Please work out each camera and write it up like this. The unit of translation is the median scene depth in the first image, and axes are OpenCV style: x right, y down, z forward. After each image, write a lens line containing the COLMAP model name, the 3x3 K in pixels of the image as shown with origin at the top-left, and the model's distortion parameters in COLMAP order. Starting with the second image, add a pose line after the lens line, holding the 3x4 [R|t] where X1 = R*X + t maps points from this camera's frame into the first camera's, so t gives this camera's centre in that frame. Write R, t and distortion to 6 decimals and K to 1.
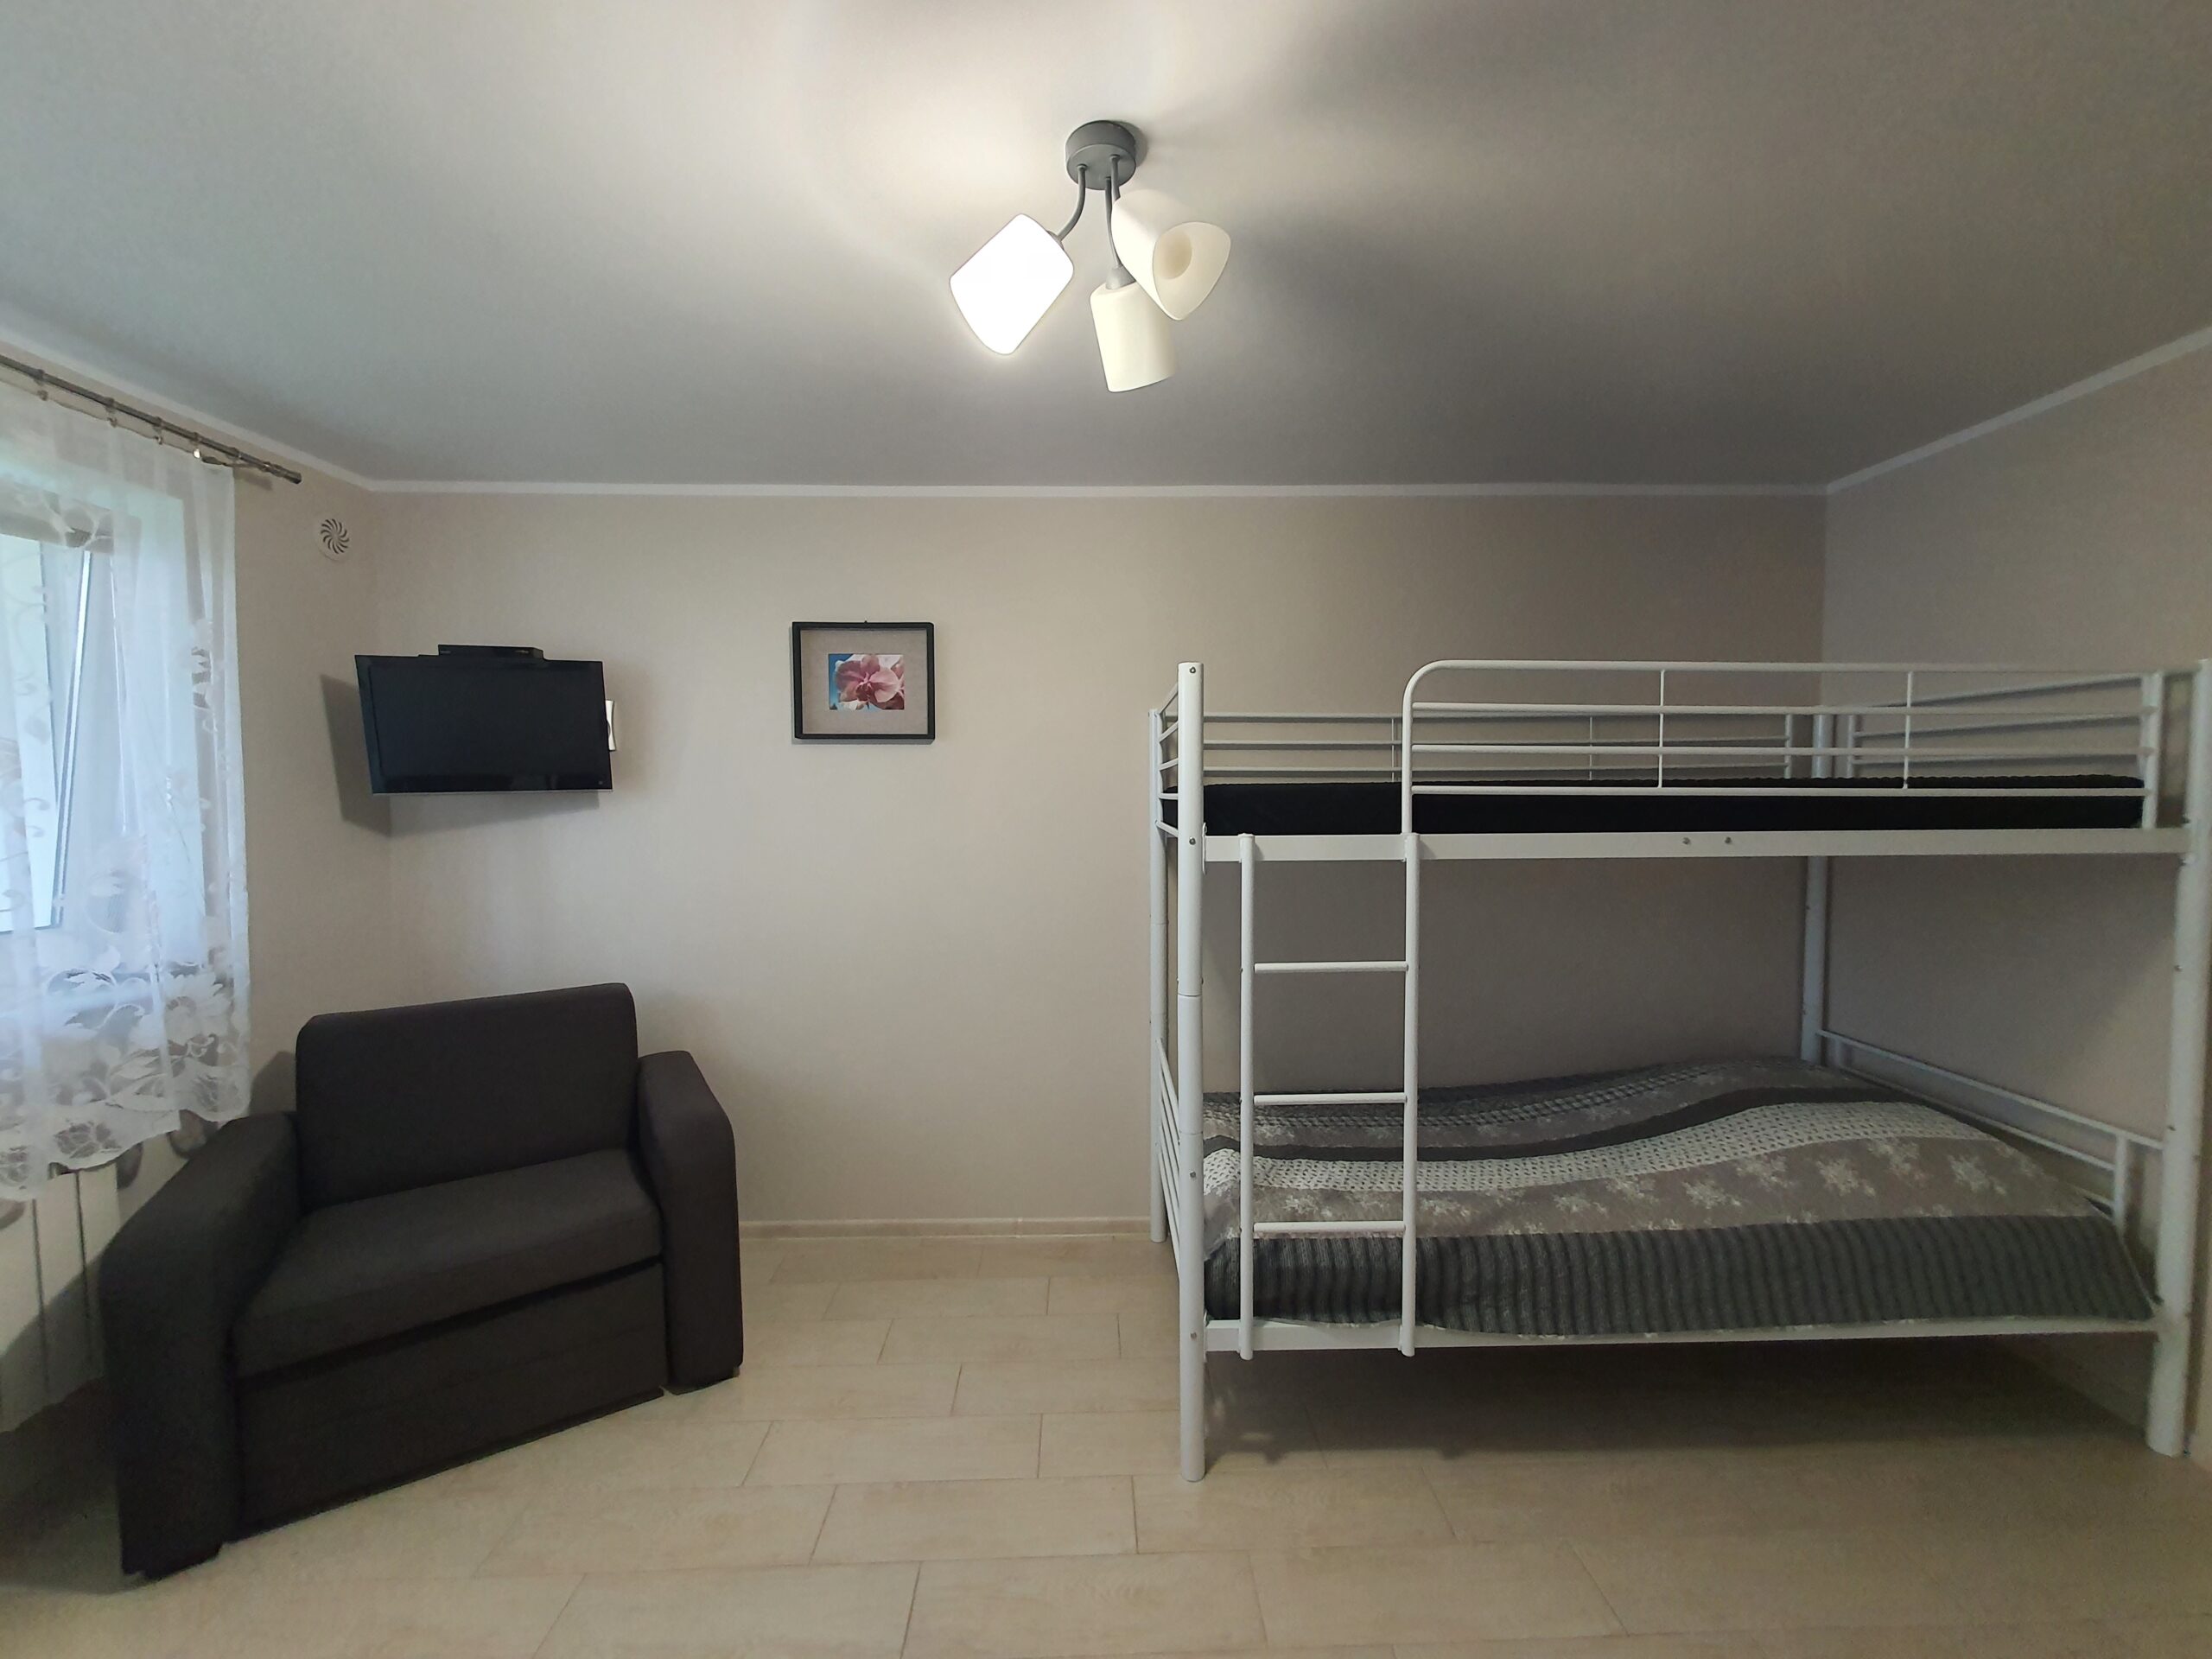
lens RADIAL K [[879.2, 0, 1106.0], [0, 879.2, 829.5], [0, 0, 1]] dist [0.000327, -0.000422]
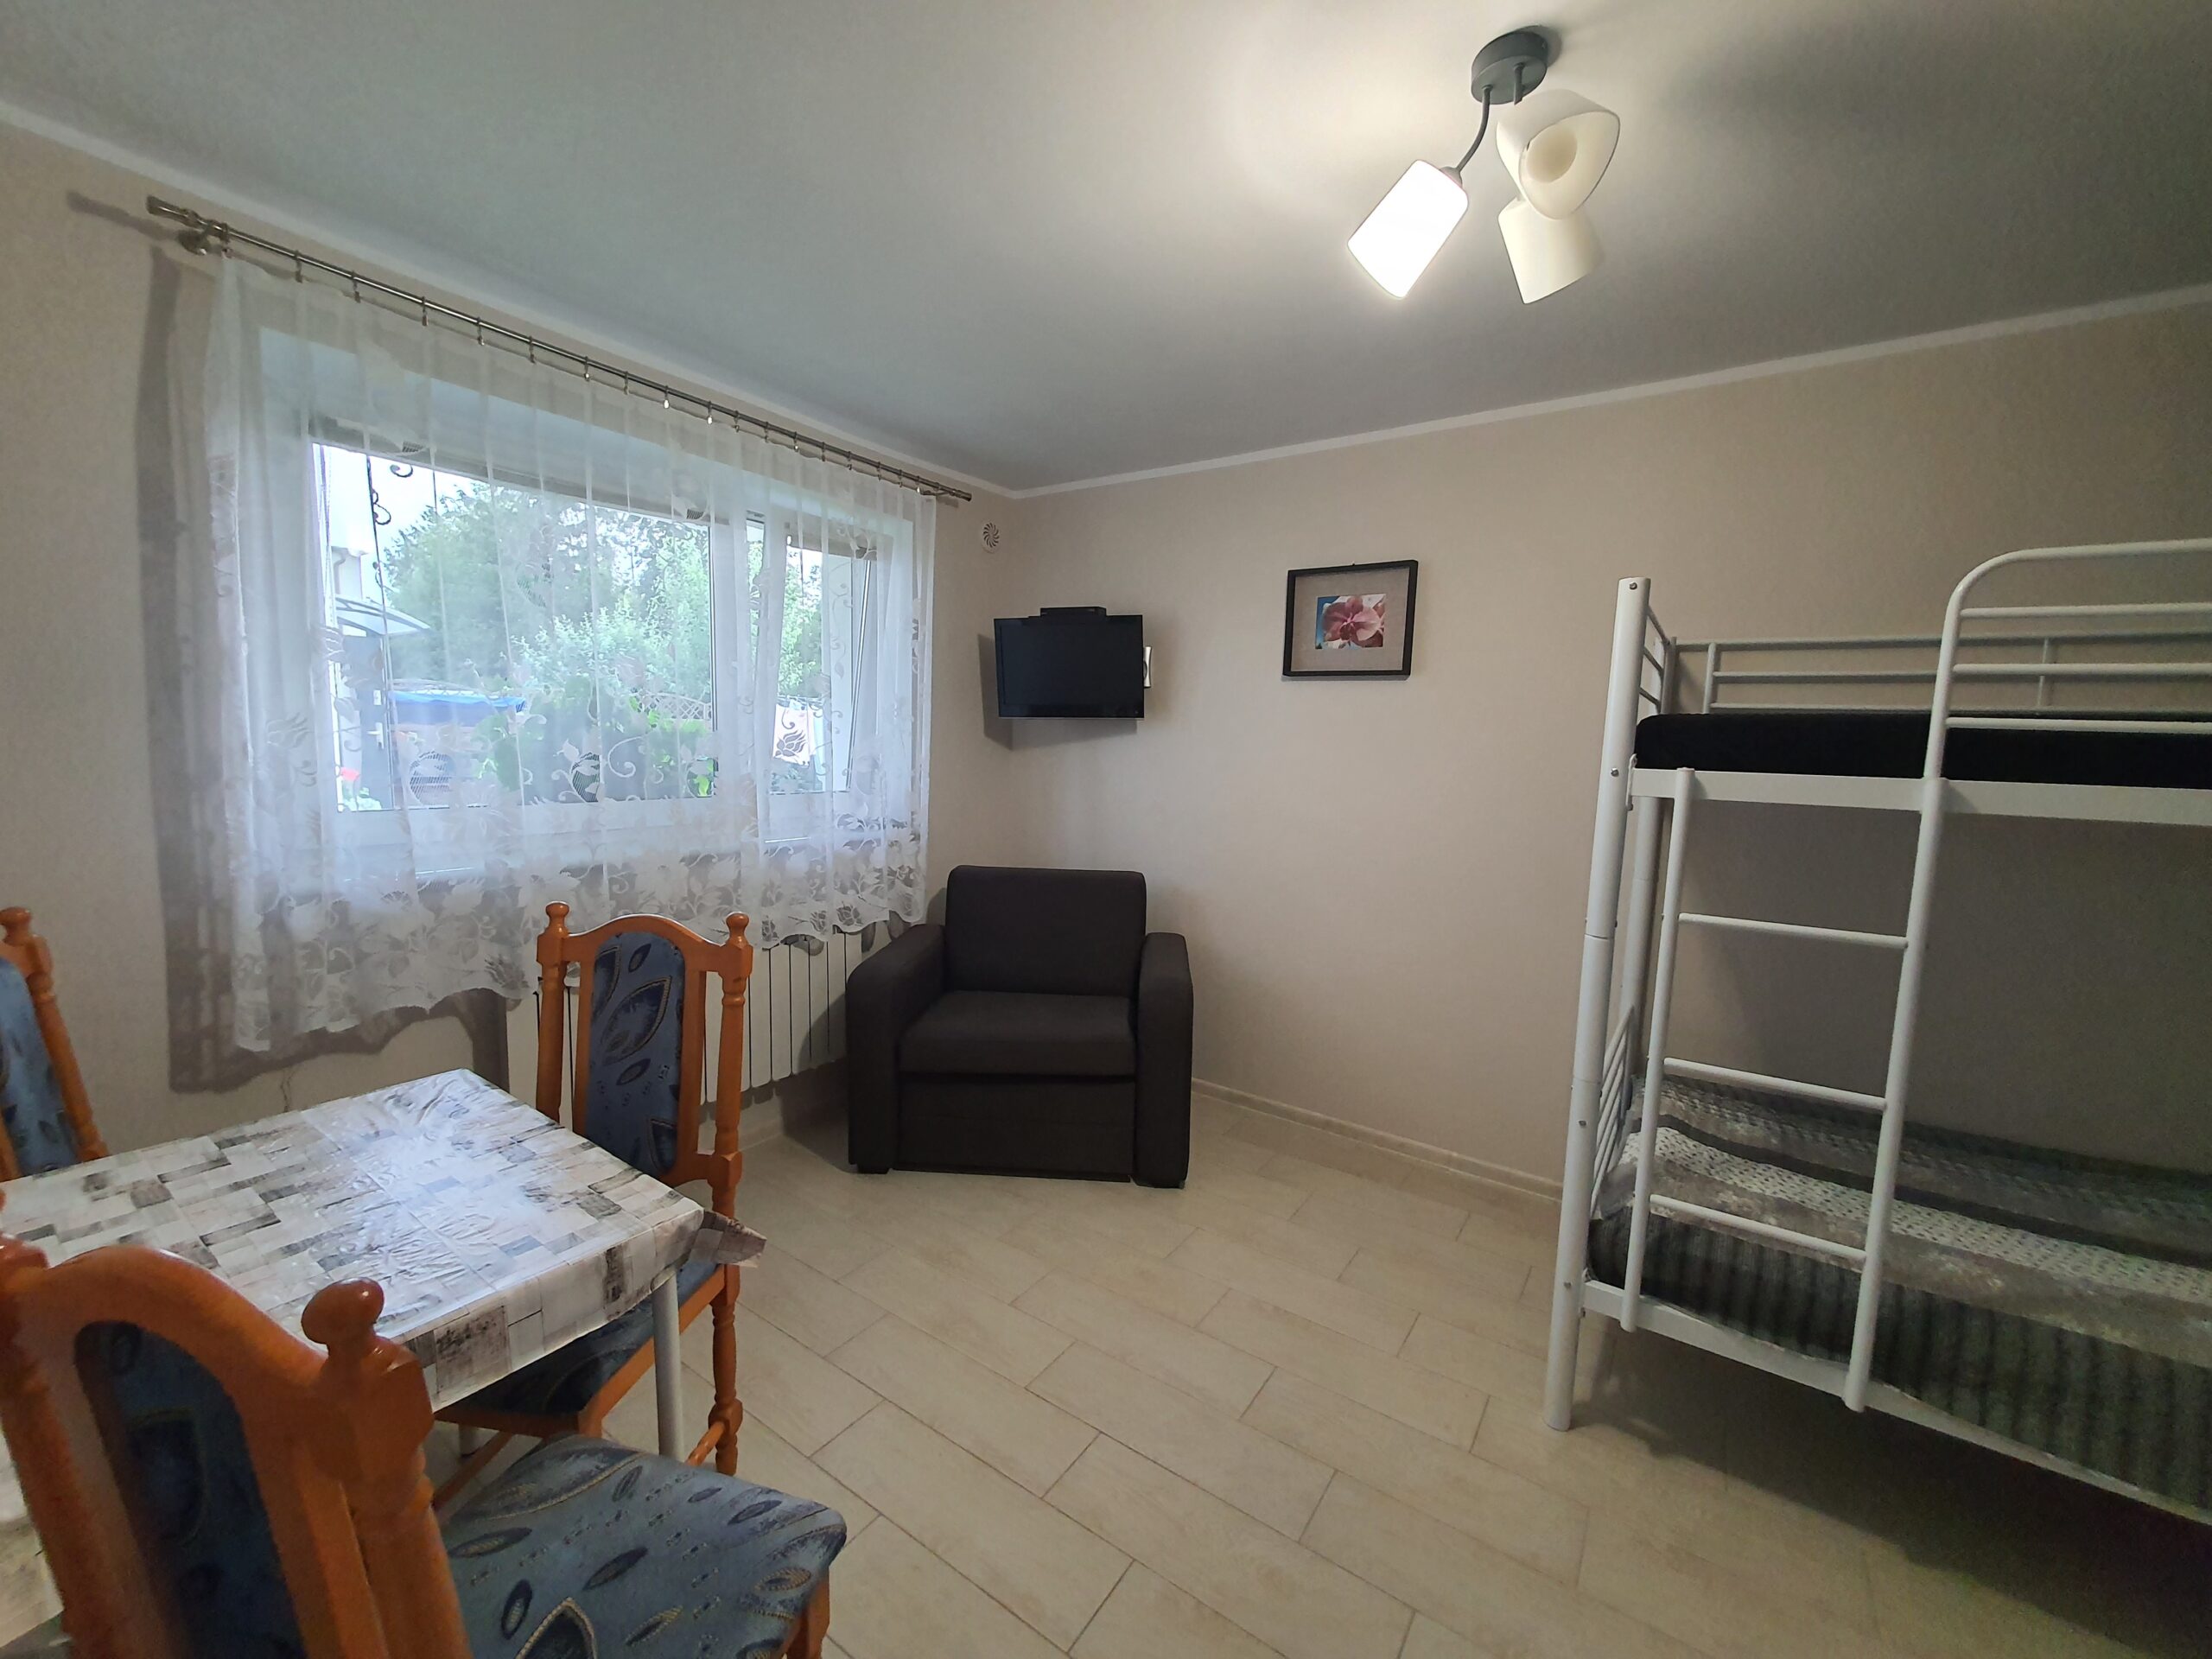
lens RADIAL K [[883.1, 0, 1106.0], [0, 883.1, 829.5], [0, 0, 1]] dist [-0.000073, -0.000121]
pose [[0.804504, 0.091005, -0.586934, 0.193314], [-0.061113, 0.995630, 0.070608, 0.035373], [0.590795, -0.020936, 0.806550, -0.064853]]
